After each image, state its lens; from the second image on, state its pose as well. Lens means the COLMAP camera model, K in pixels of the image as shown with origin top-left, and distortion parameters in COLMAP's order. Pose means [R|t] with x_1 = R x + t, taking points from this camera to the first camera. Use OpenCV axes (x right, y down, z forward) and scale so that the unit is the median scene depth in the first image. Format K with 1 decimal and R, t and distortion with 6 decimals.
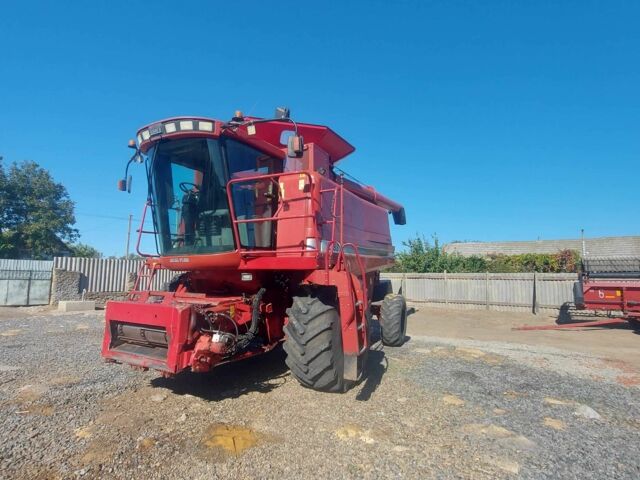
lens RADIAL K [[340.7, 0, 315.6], [0, 340.7, 241.0], [0, 0, 1]] dist [-0.000927, -0.012695]
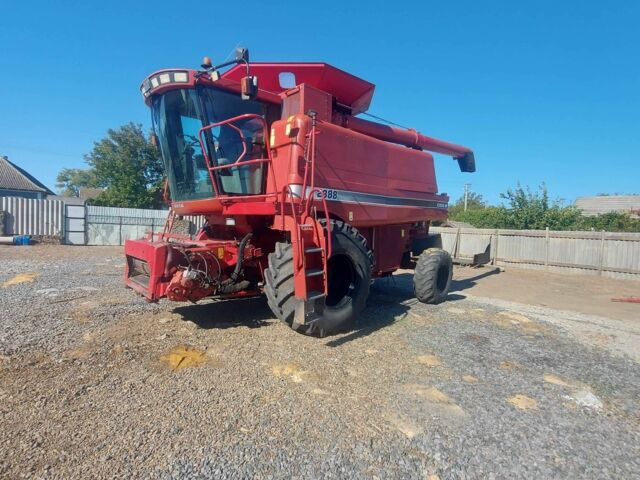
lens RADIAL K [[340.7, 0, 315.6], [0, 340.7, 241.0], [0, 0, 1]] dist [-0.000927, -0.012695]
pose [[0.946957, 0.039864, -0.318878, 0.382433], [0.003088, 0.991101, 0.133074, 0.023431], [0.321345, -0.127000, 0.938407, 0.074566]]
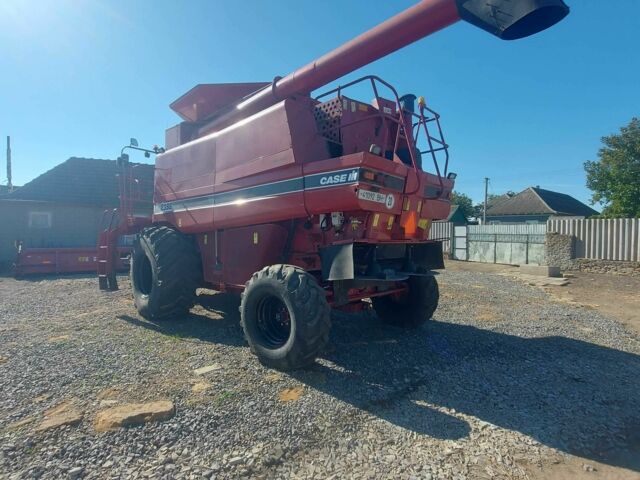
lens RADIAL K [[337.1, 0, 316.0], [0, 337.1, 239.4], [0, 0, 1]] dist [-0.004359, -0.000439]
pose [[-0.249090, -0.000818, -0.968480, 1.225962], [0.085735, 0.996055, -0.022892, 0.234808], [0.964678, -0.088735, -0.248037, 2.063524]]
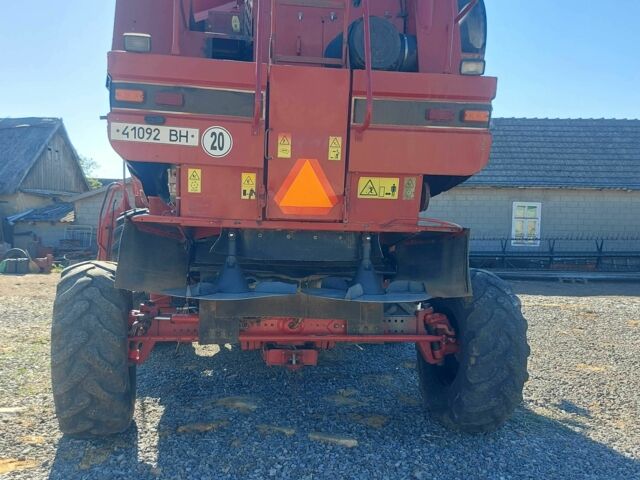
lens RADIAL K [[610.6, 0, 320.0], [0, 610.6, 240.0], [0, 0, 1]] dist [0.139889, -0.259705]
pose [[-0.789196, -0.013120, -0.614001, 0.686073], [0.034516, 0.997244, -0.065673, 0.320454], [0.613171, -0.073022, -0.786568, 2.771101]]
